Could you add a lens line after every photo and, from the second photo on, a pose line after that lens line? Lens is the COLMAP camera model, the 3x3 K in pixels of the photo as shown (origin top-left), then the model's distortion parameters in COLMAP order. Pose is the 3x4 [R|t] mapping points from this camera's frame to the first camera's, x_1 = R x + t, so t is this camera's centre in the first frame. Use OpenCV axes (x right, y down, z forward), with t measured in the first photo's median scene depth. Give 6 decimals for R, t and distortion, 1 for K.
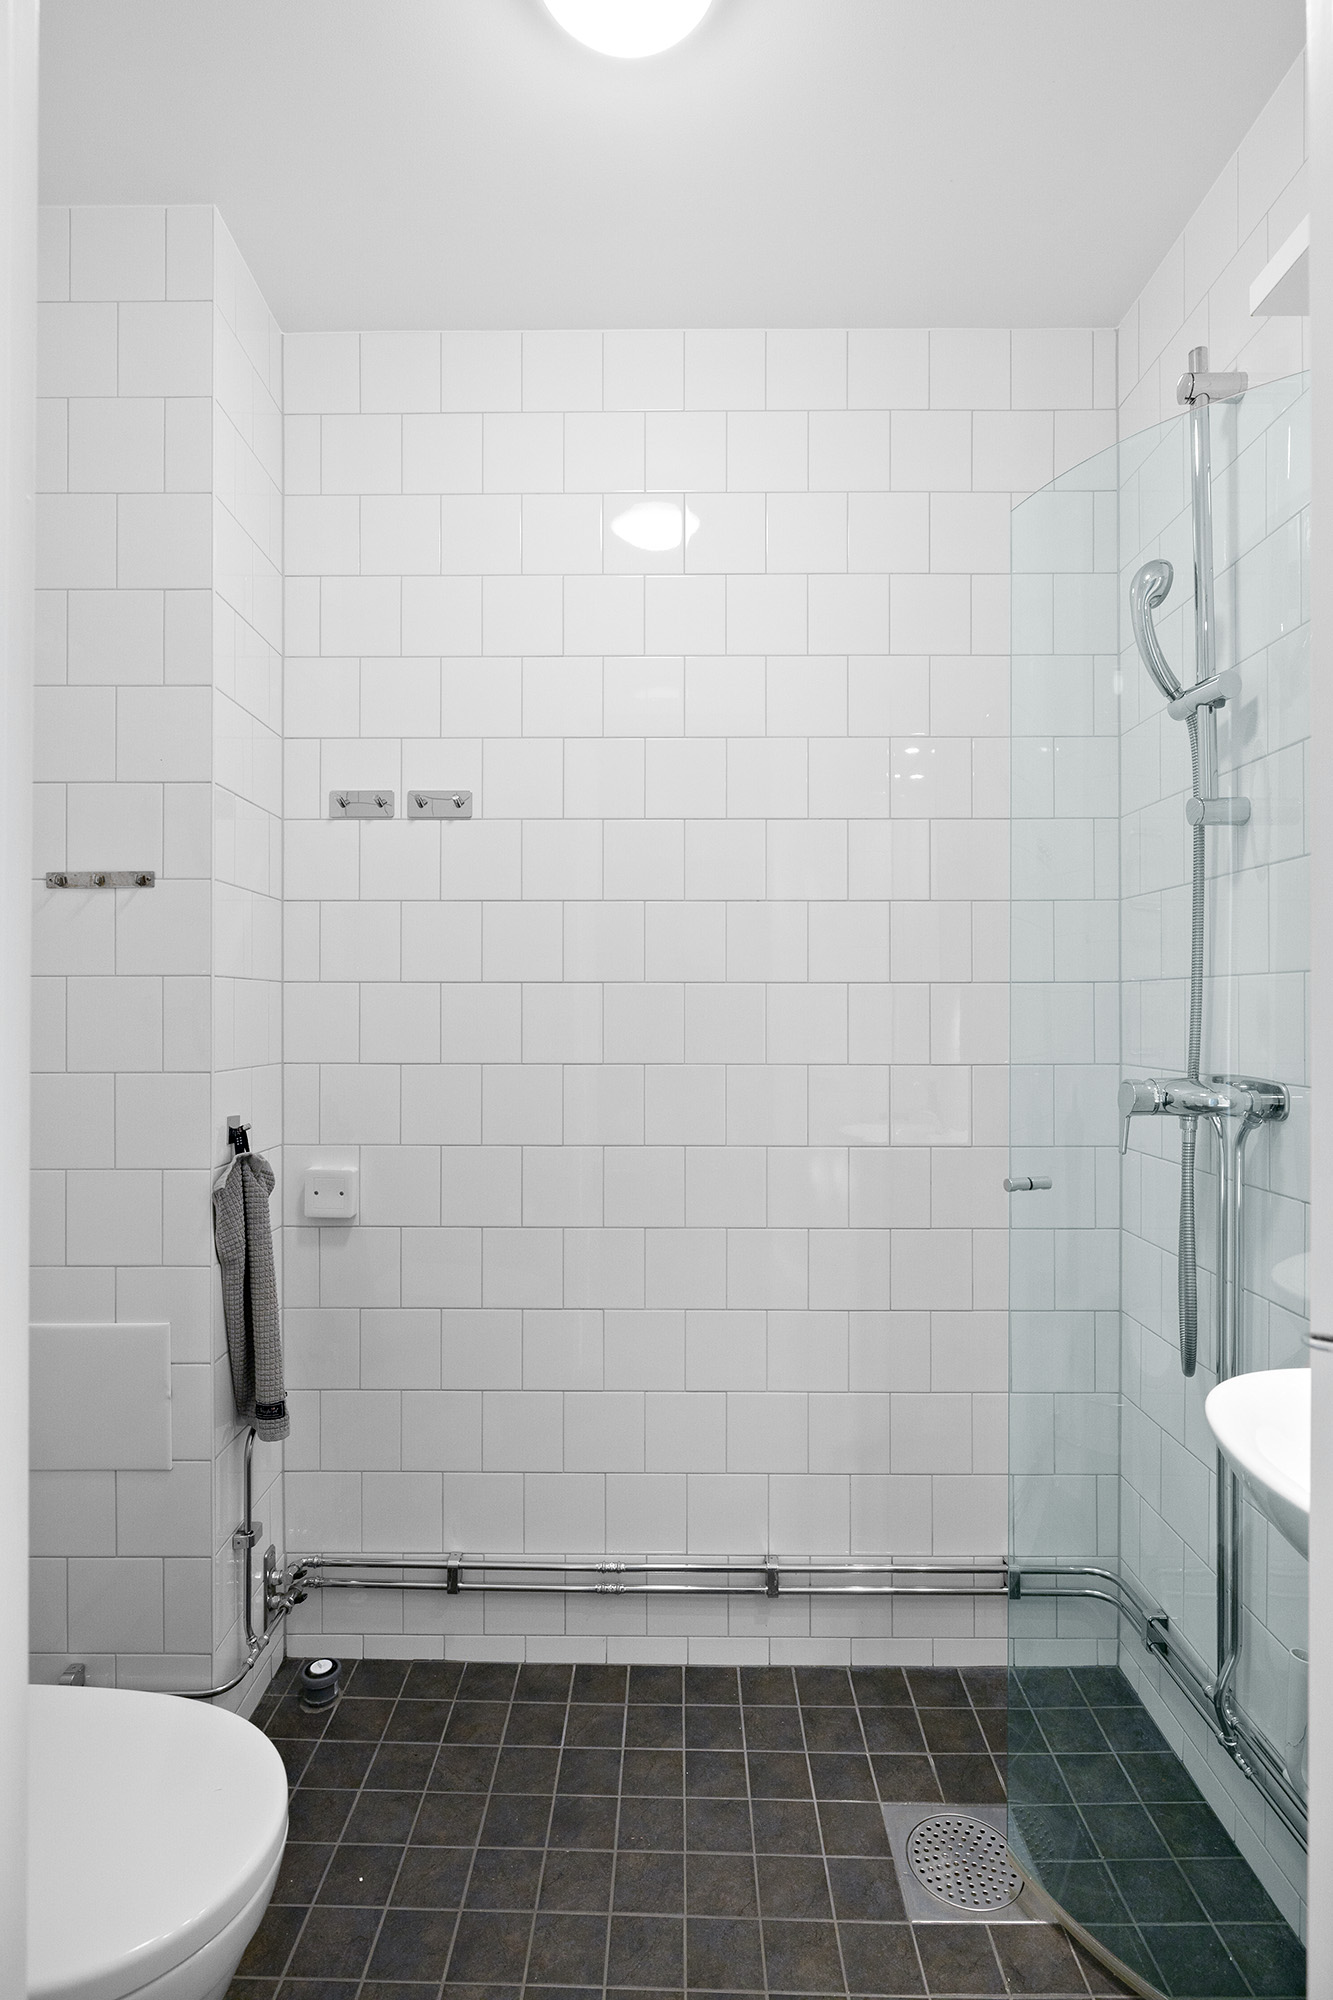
lens RADIAL K [[1022.3, 0, 664.6], [0, 1022.3, 1004.6], [0, 0, 1]] dist [0.001366, -0.000463]
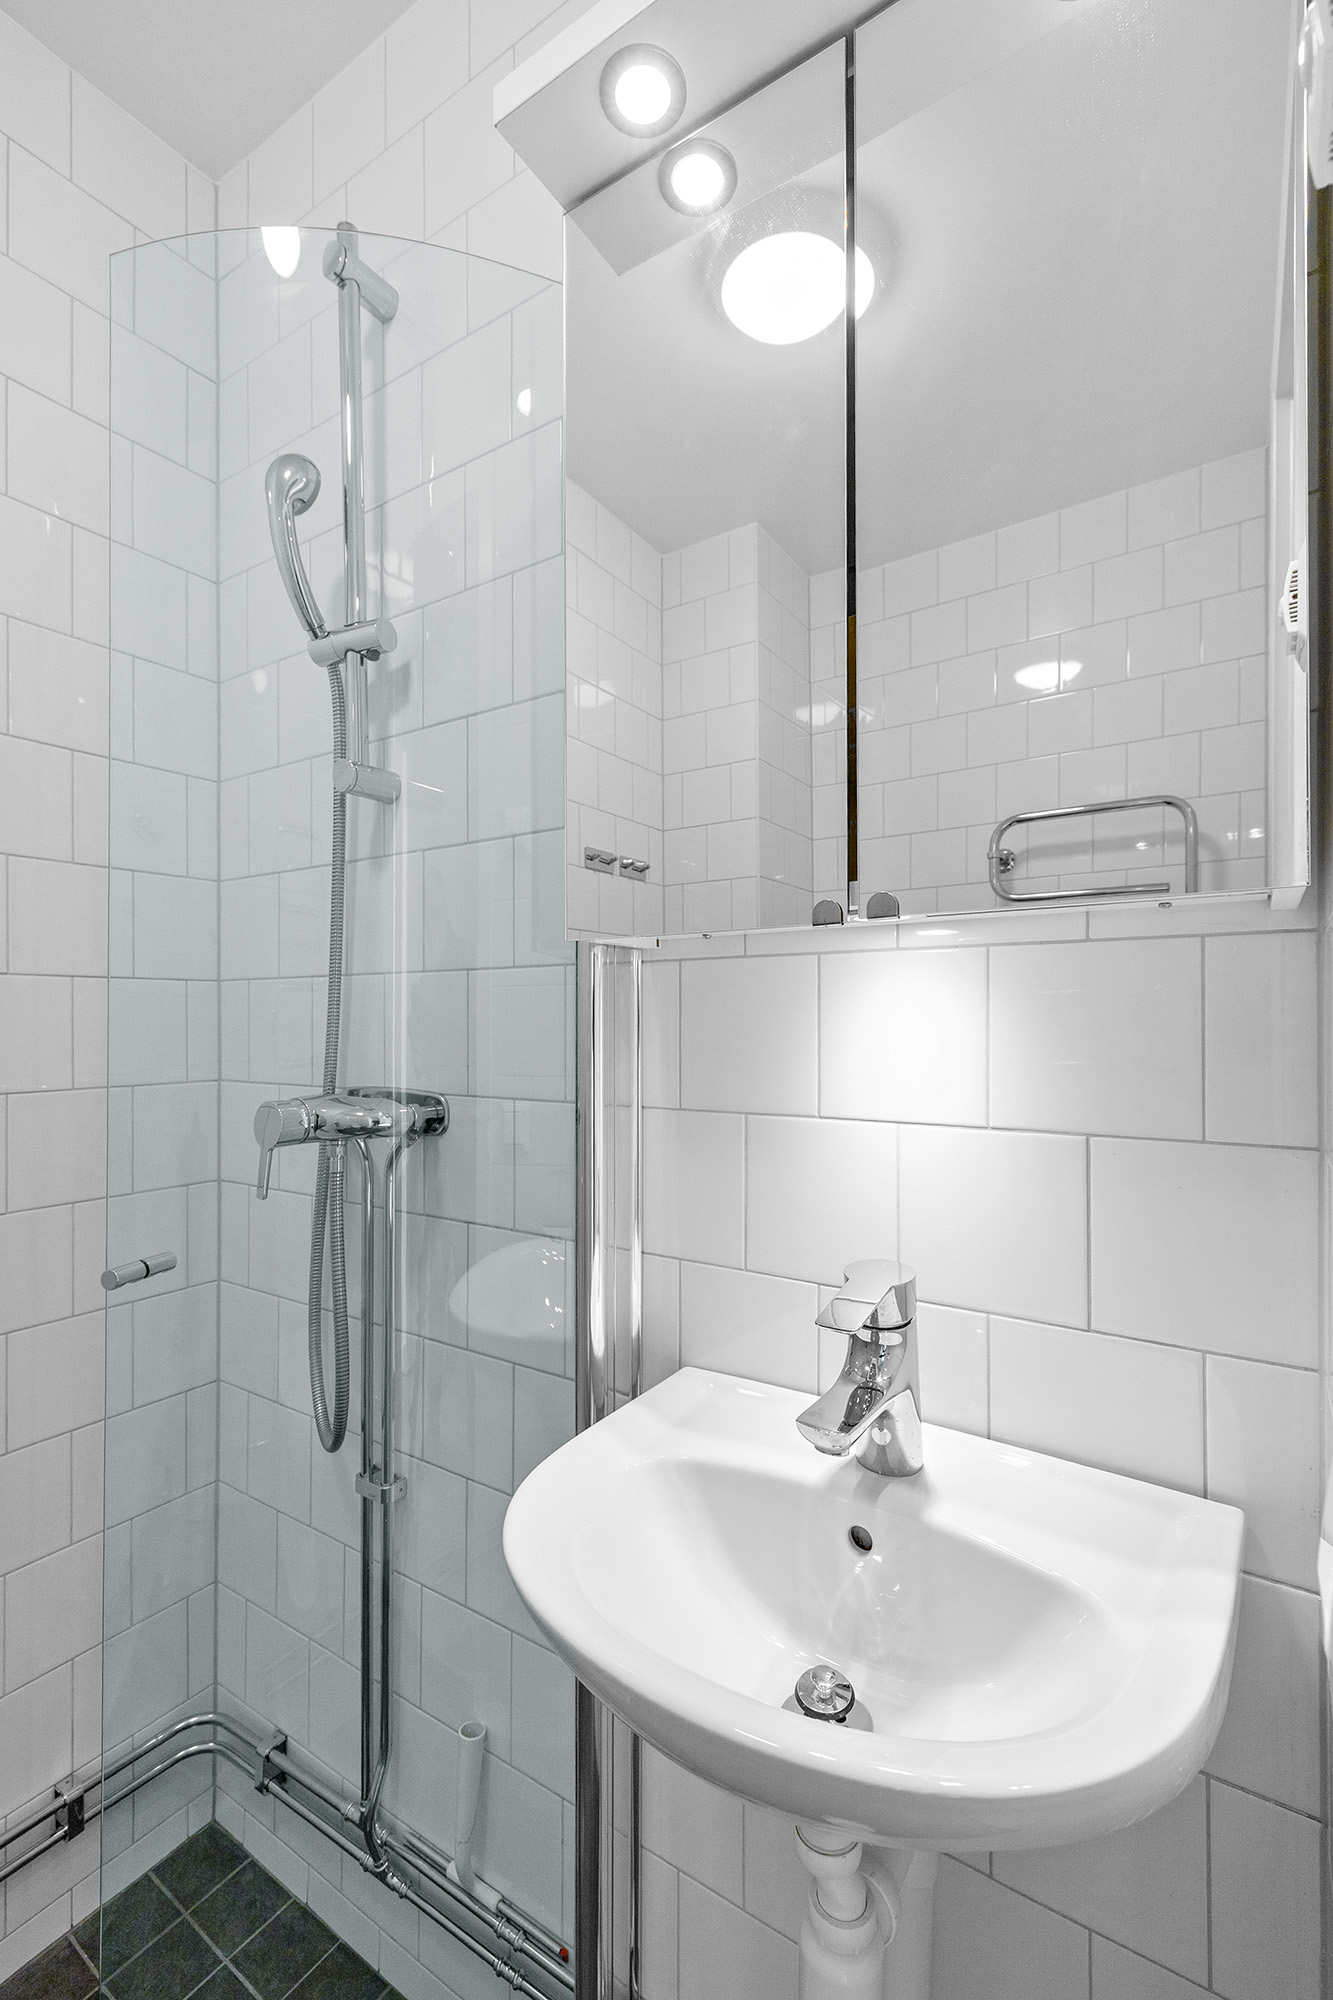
lens RADIAL K [[880.5, 0, 662.9], [0, 880.5, 1016.9], [0, 0, 1]] dist [0.004608, 0.000597]
pose [[0.545508, 0.003637, 0.838098, 0.055075], [-0.001077, 0.999993, -0.003639, 0.011087], [-0.838105, 0.001083, 0.545508, 0.383200]]
